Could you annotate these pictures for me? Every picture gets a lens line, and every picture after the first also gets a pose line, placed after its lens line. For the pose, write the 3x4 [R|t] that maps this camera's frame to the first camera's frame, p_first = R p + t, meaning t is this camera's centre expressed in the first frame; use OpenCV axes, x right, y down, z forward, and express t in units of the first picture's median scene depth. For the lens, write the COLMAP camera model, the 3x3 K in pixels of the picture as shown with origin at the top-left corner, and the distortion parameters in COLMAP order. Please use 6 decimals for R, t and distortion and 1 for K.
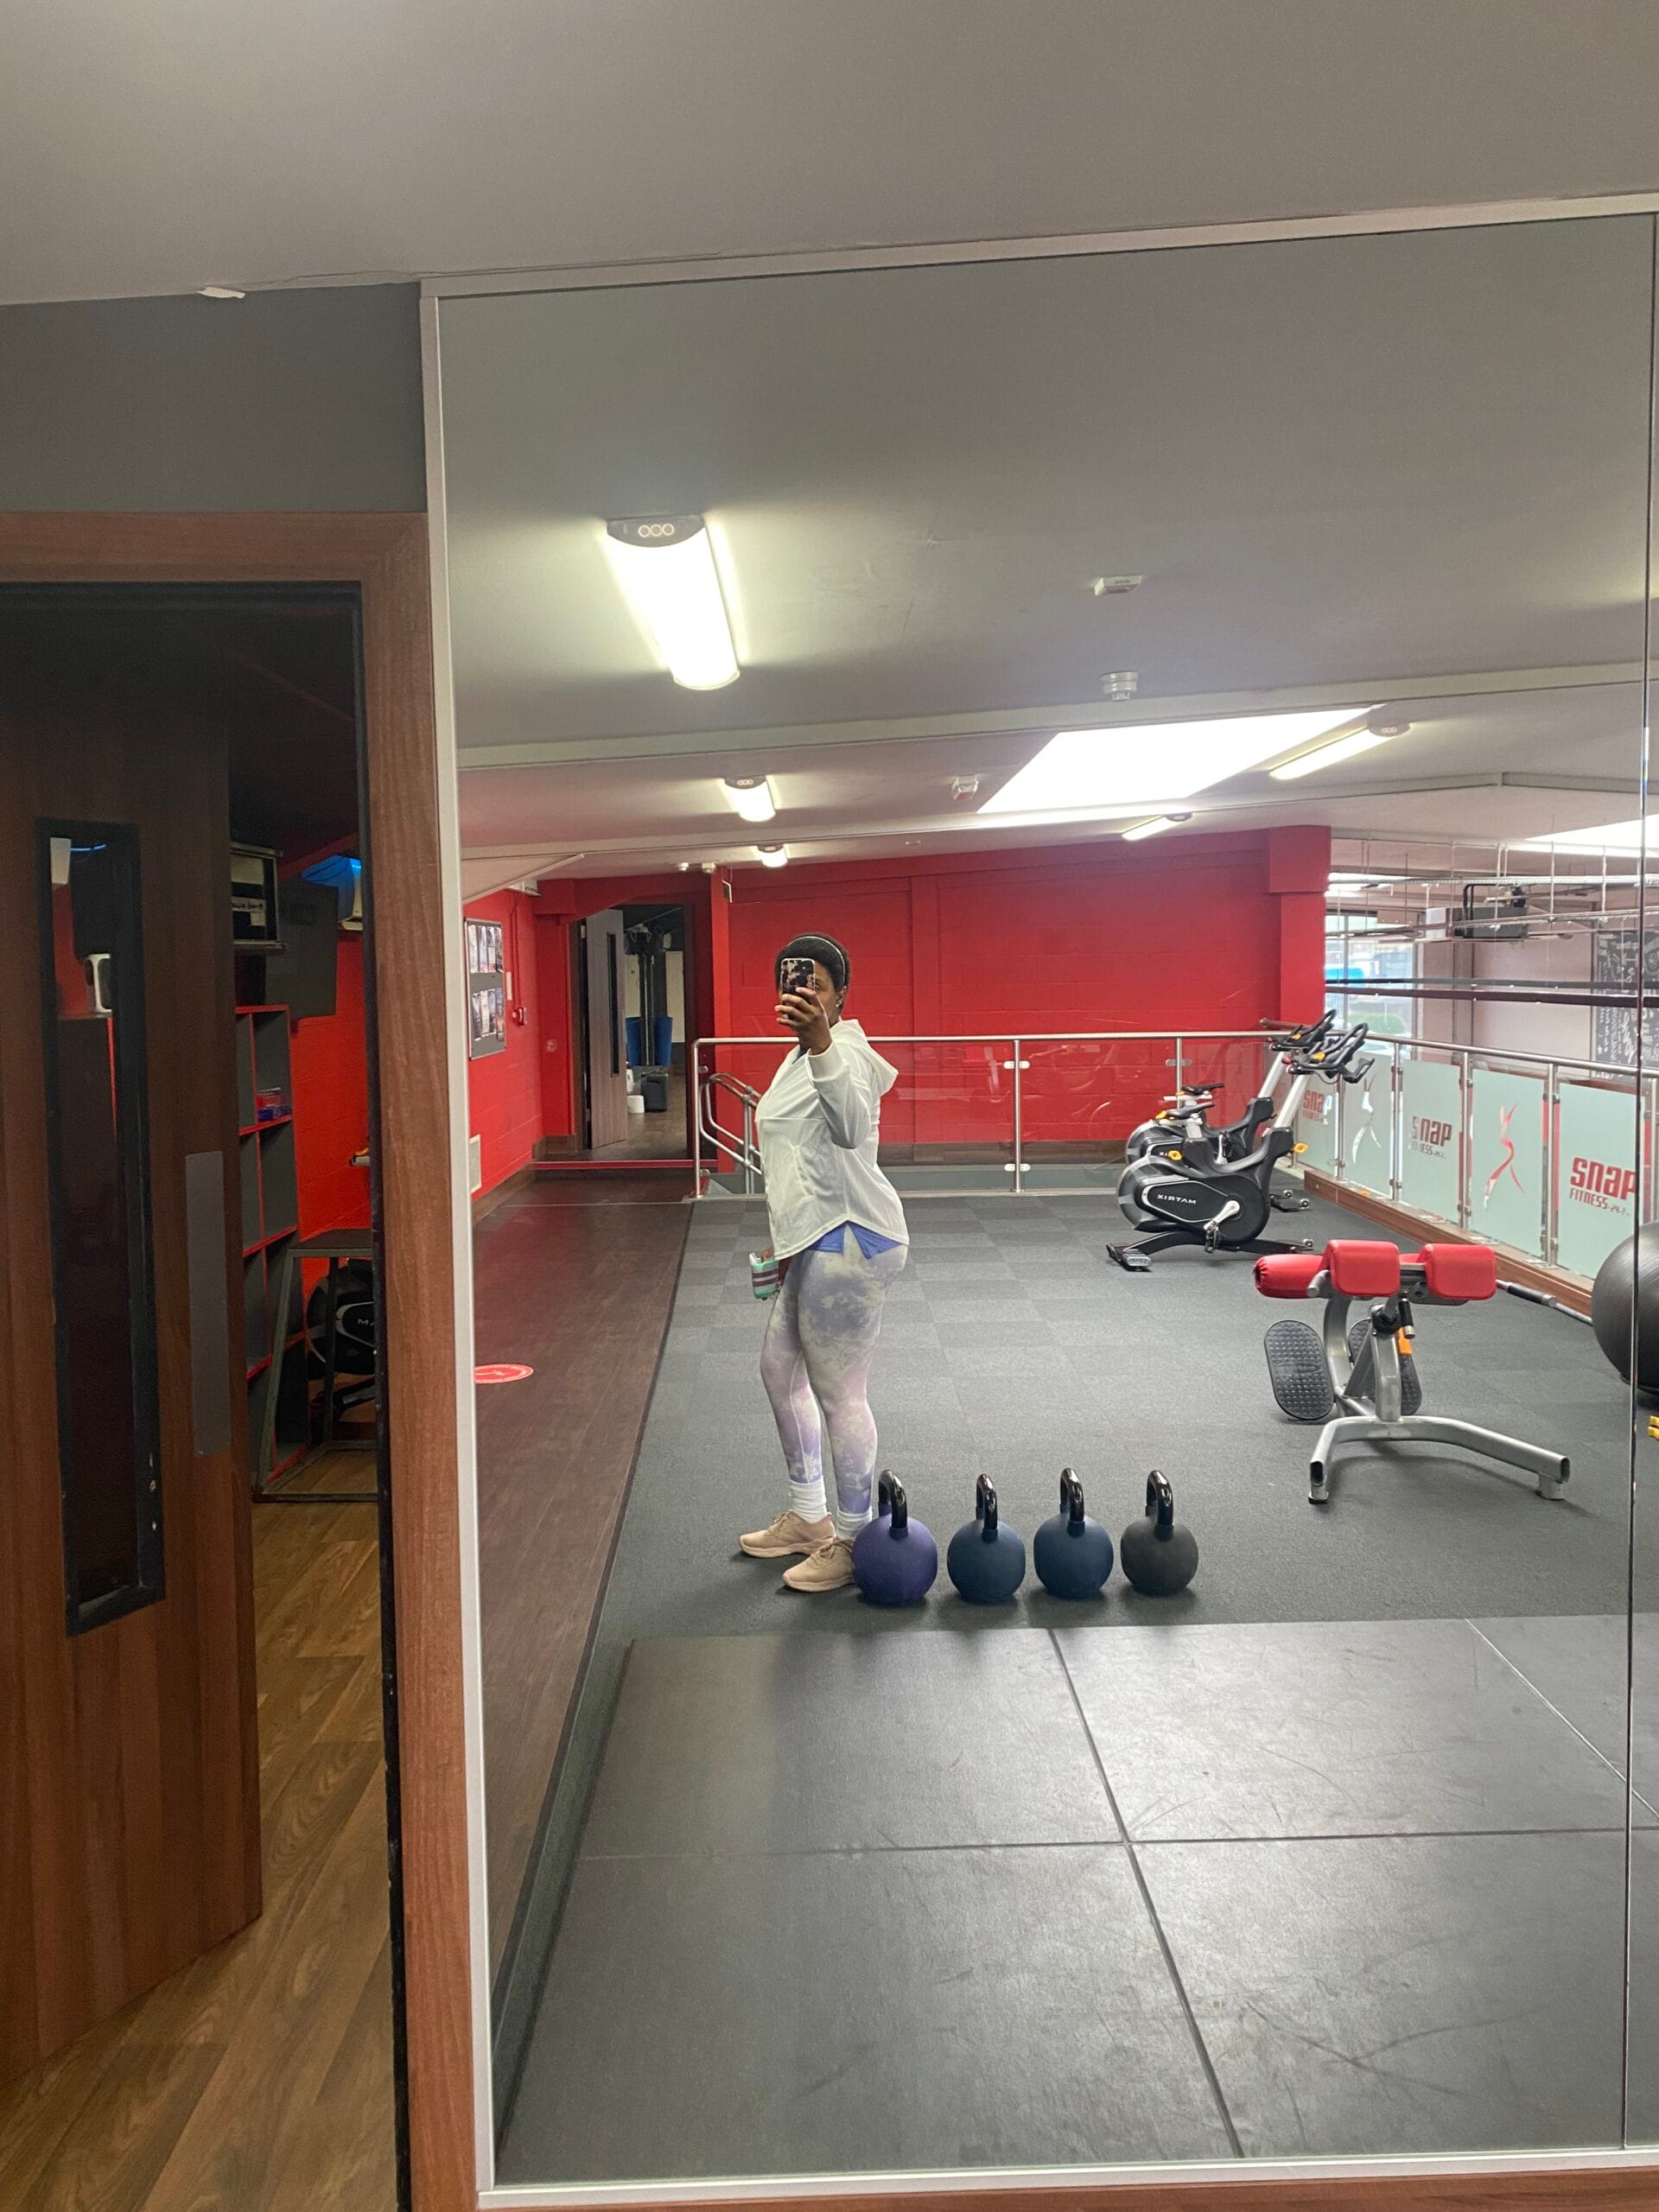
lens RADIAL K [[1722.1, 0, 826.8], [0, 1722.1, 1100.8], [0, 0, 1]] dist [0.012691, -0.029583]
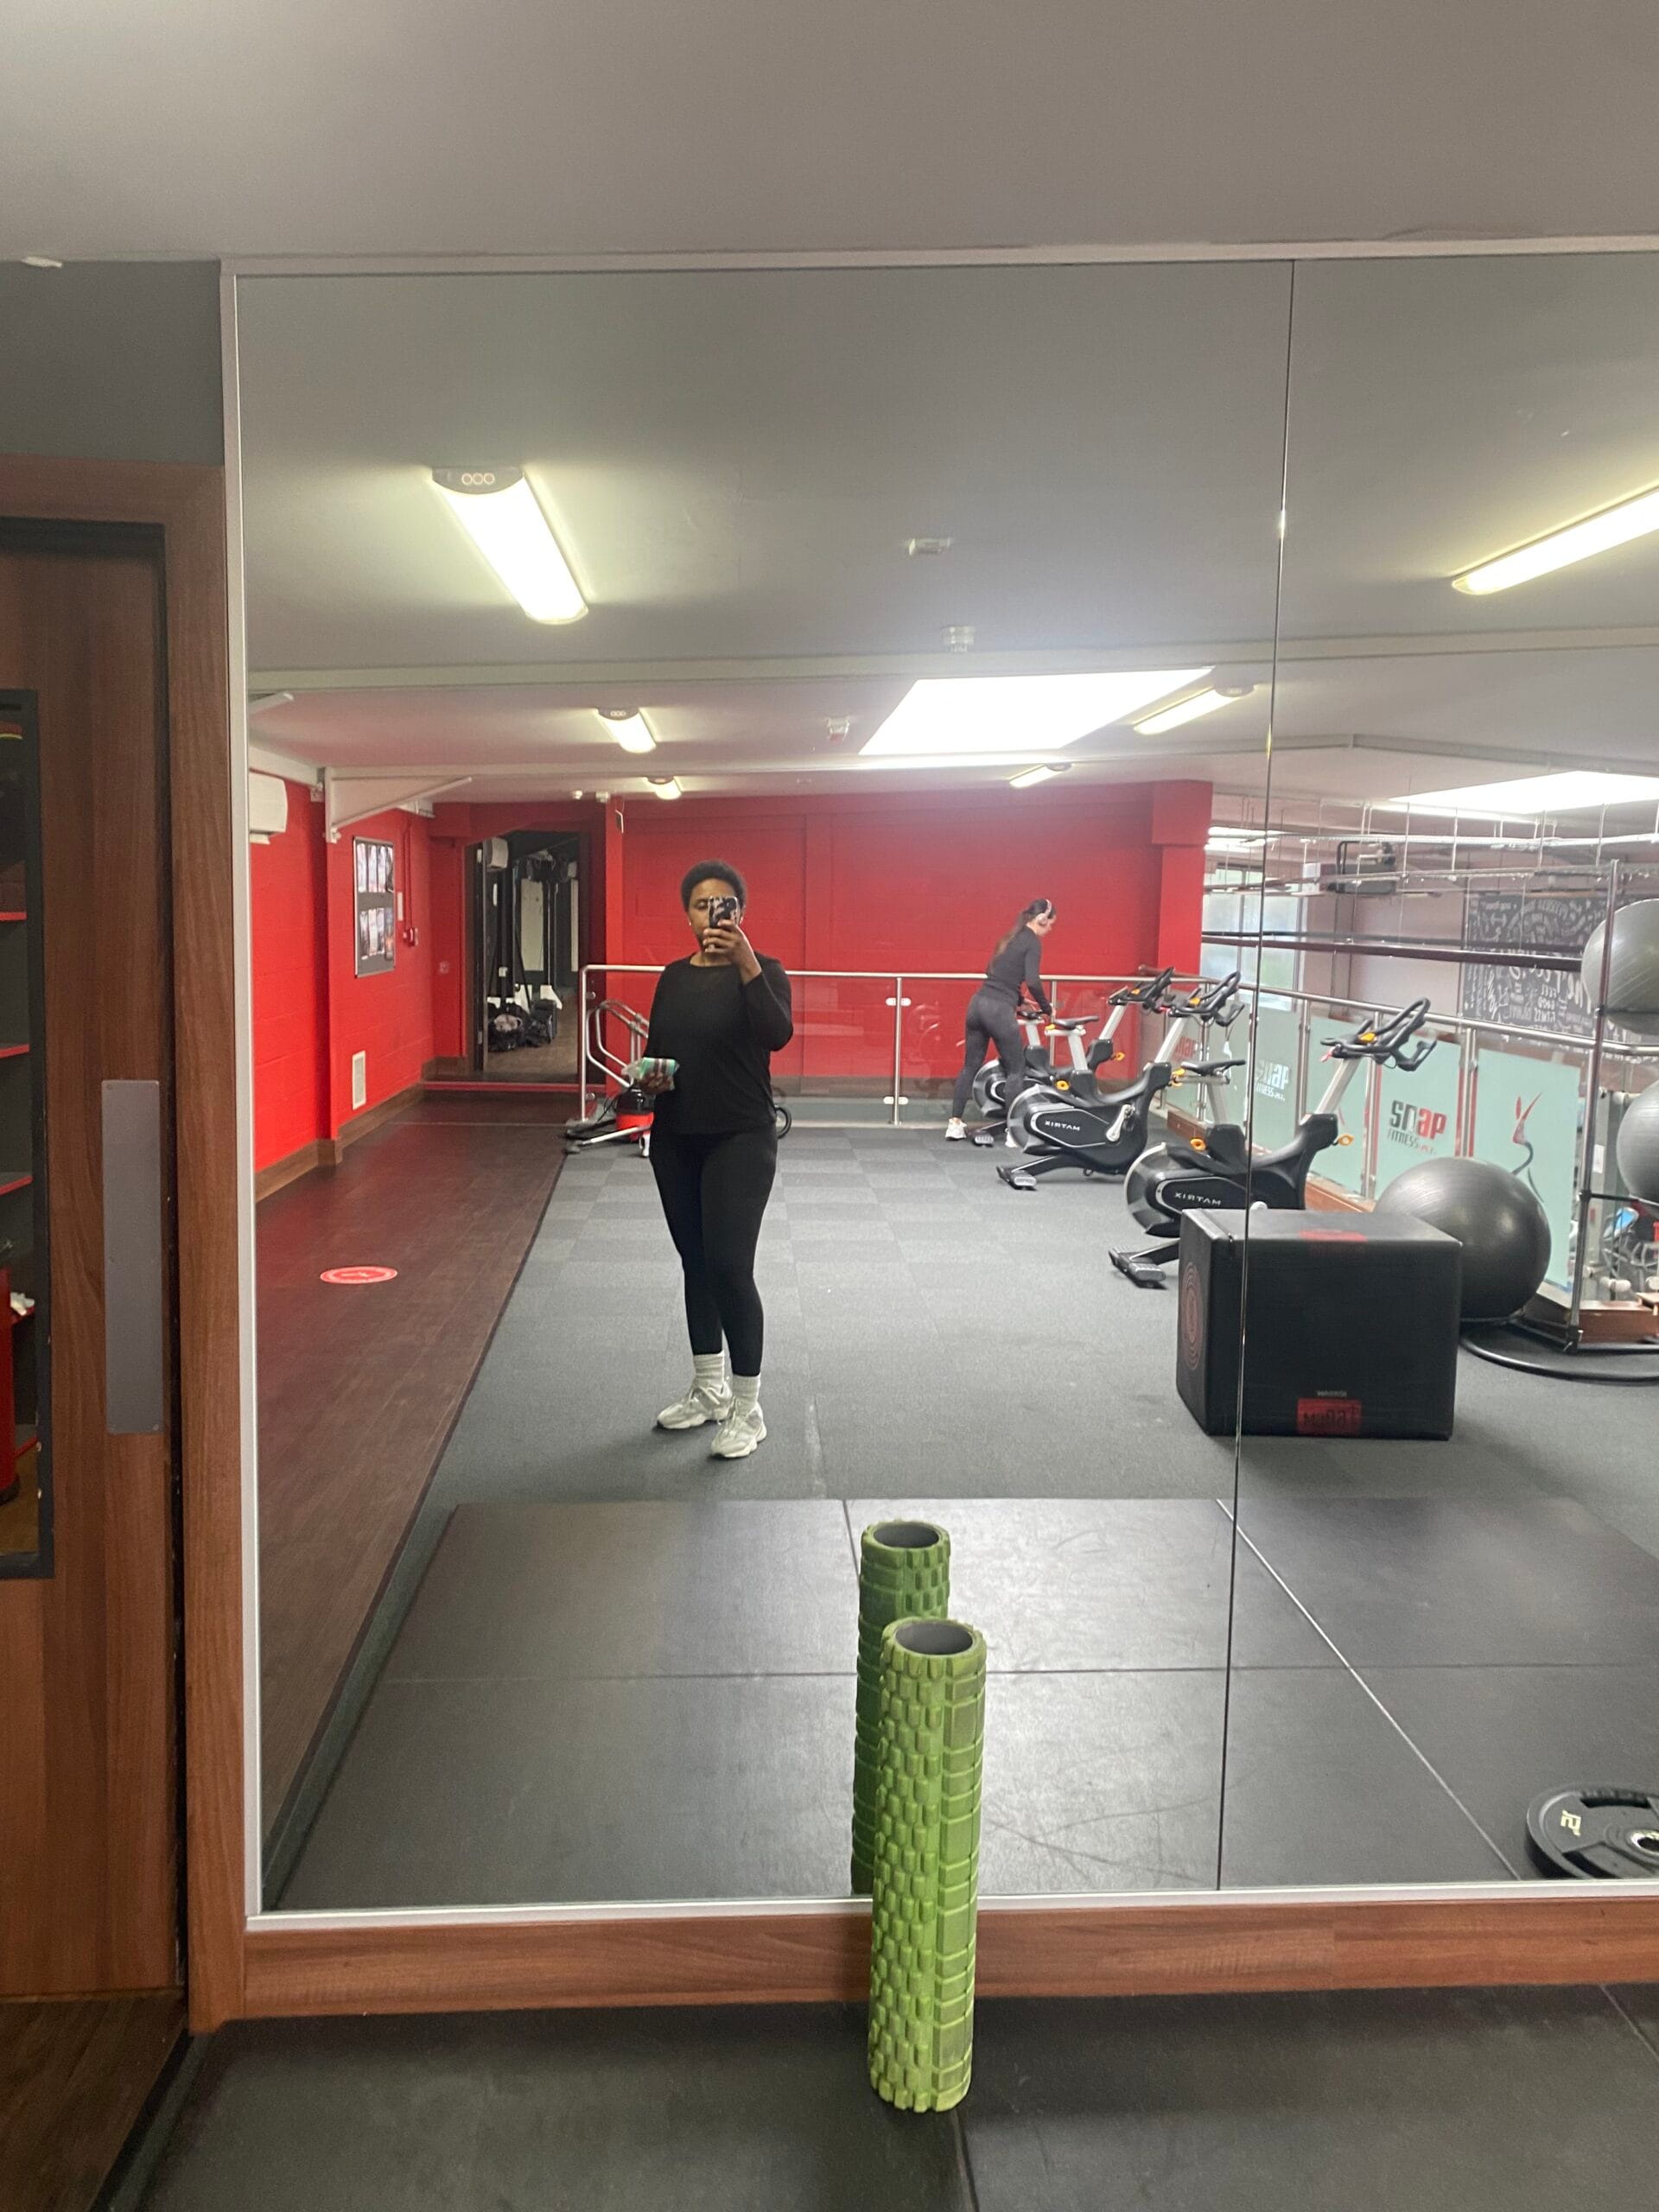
lens RADIAL K [[1722.1, 0, 842.1], [0, 1722.1, 1104.4], [0, 0, 1]] dist [0.012691, -0.029583]
pose [[0.998068, 0.028513, 0.055195, 0.035620], [-0.030531, 0.998883, 0.036076, 0.007910], [-0.054105, -0.037691, 0.997824, -0.050254]]
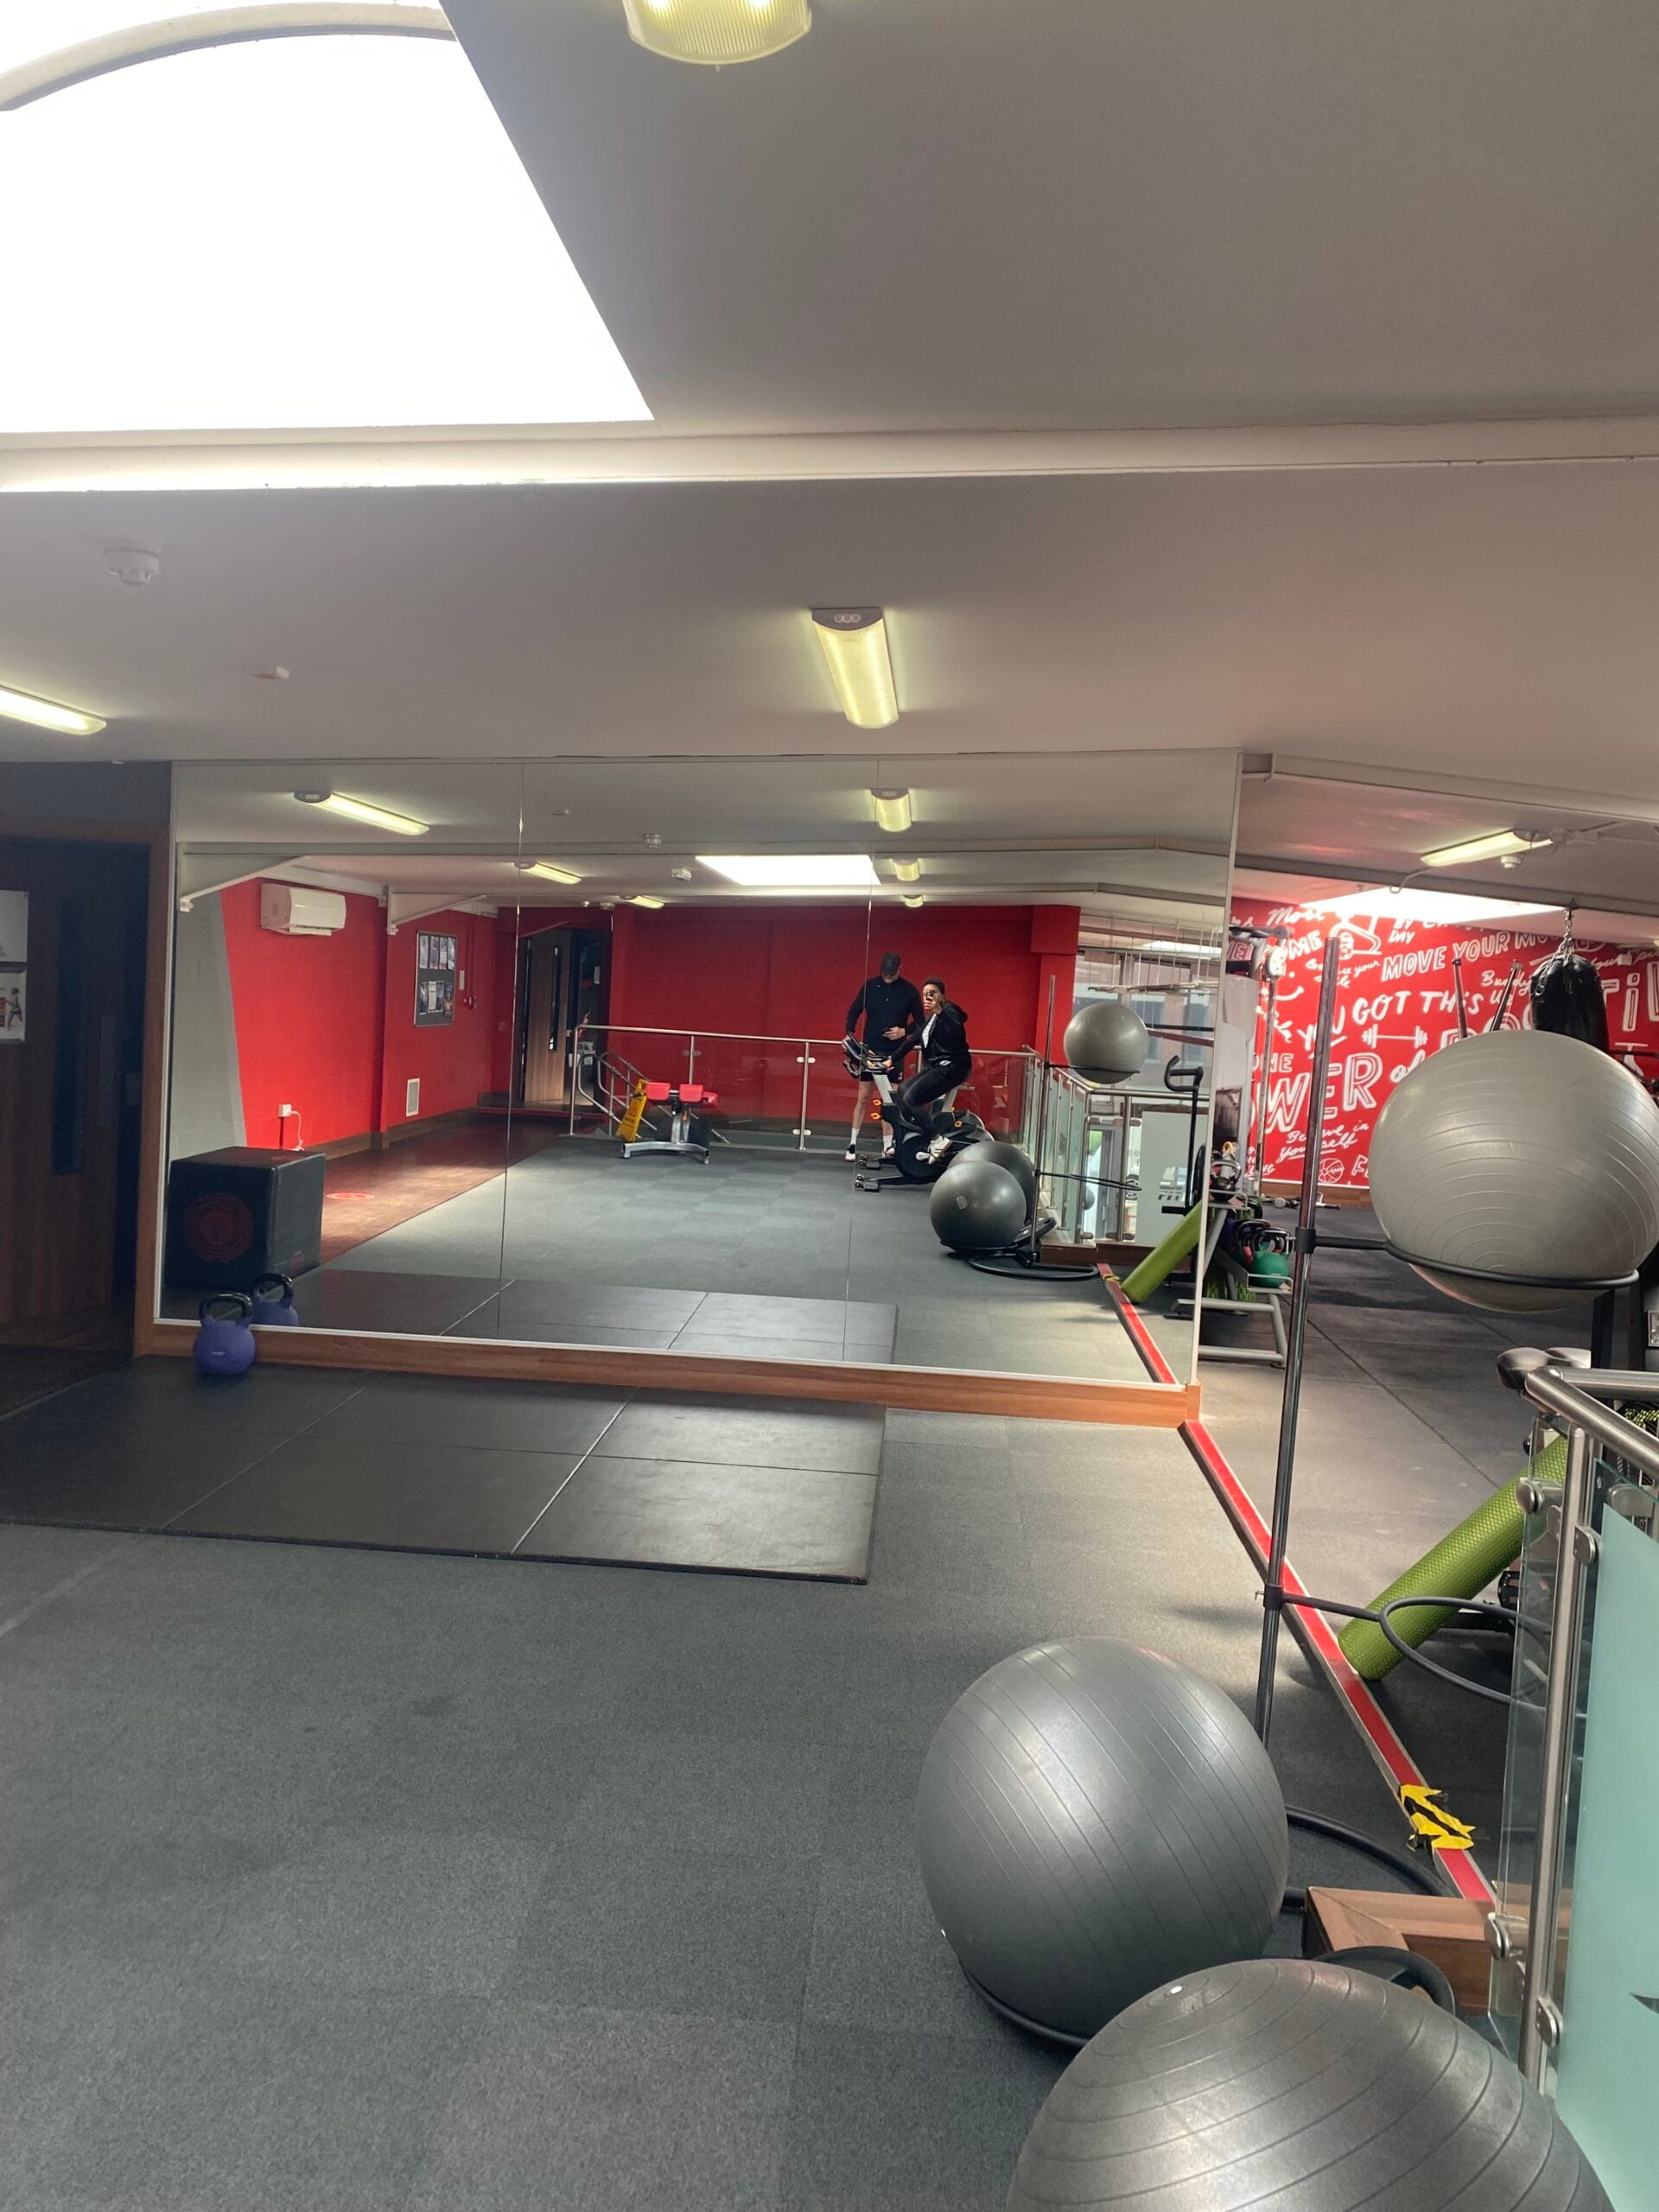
lens RADIAL K [[1722.1, 0, 835.8], [0, 1722.1, 1112.7], [0, 0, 1]] dist [0.012691, -0.029583]
pose [[0.994856, 0.072012, -0.071239, 0.395240], [-0.072476, 0.997362, -0.003947, 0.043798], [0.070766, 0.009090, 0.997451, -0.673463]]
